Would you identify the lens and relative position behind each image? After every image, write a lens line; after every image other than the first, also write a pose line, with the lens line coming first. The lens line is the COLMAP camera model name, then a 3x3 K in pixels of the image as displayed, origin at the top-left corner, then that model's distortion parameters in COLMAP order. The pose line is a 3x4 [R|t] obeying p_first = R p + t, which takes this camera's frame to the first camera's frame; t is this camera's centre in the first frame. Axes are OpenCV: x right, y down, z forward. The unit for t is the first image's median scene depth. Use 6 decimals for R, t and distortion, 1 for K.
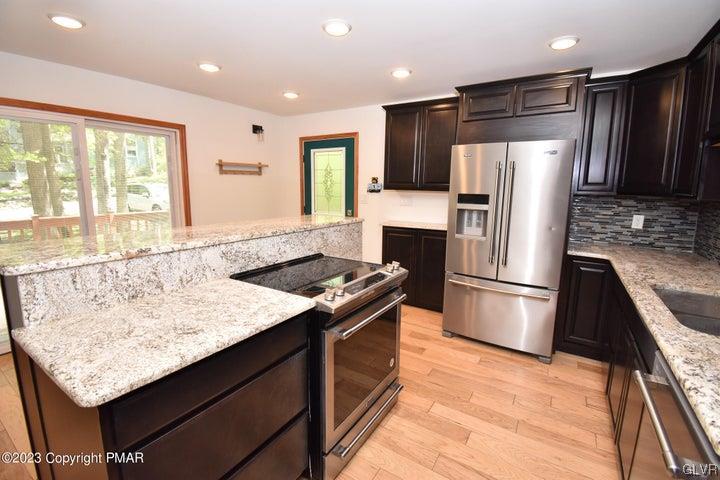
lens RADIAL K [[319.3, 0, 362.0], [0, 319.3, 235.4], [0, 0, 1]] dist [0.026701, -0.027065]
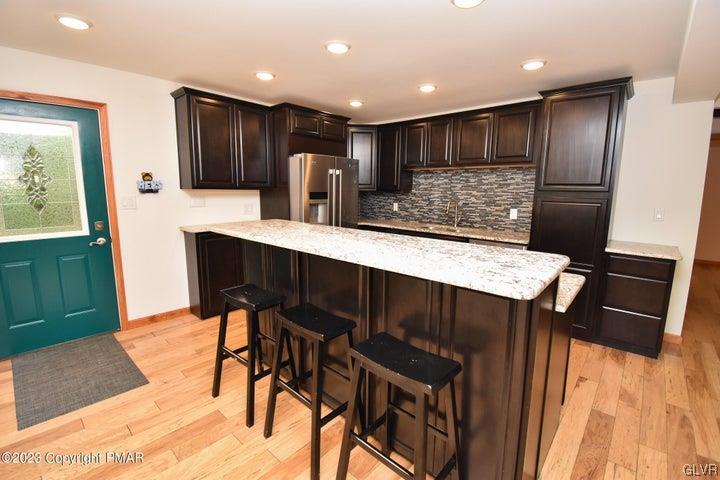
lens RADIAL K [[319.3, 0, 362.0], [0, 319.3, 235.4], [0, 0, 1]] dist [0.026701, -0.027065]
pose [[0.164009, -0.159837, 0.973424, -0.979456], [0.140483, 0.980512, 0.137331, -0.111188], [-0.976404, 0.114226, 0.183267, 0.612797]]
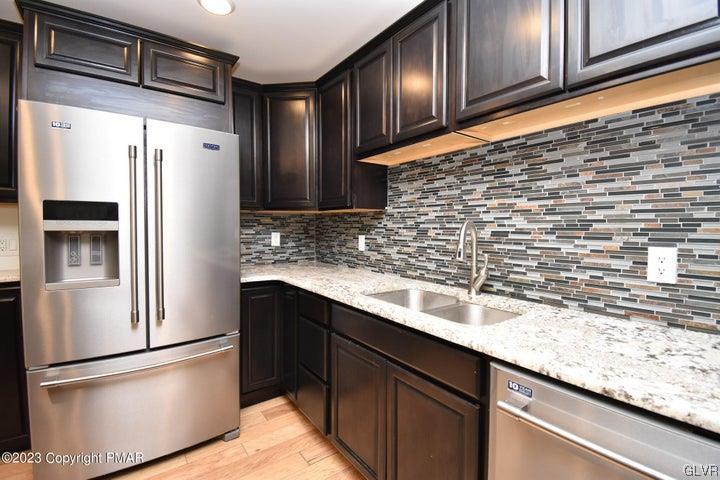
lens RADIAL K [[319.3, 0, 362.0], [0, 319.3, 235.4], [0, 0, 1]] dist [0.026701, -0.027065]
pose [[0.358131, -0.040362, 0.932798, 0.020583], [0.145290, 0.989304, -0.012974, -0.001546], [-0.922298, 0.140172, 0.360165, 0.406490]]
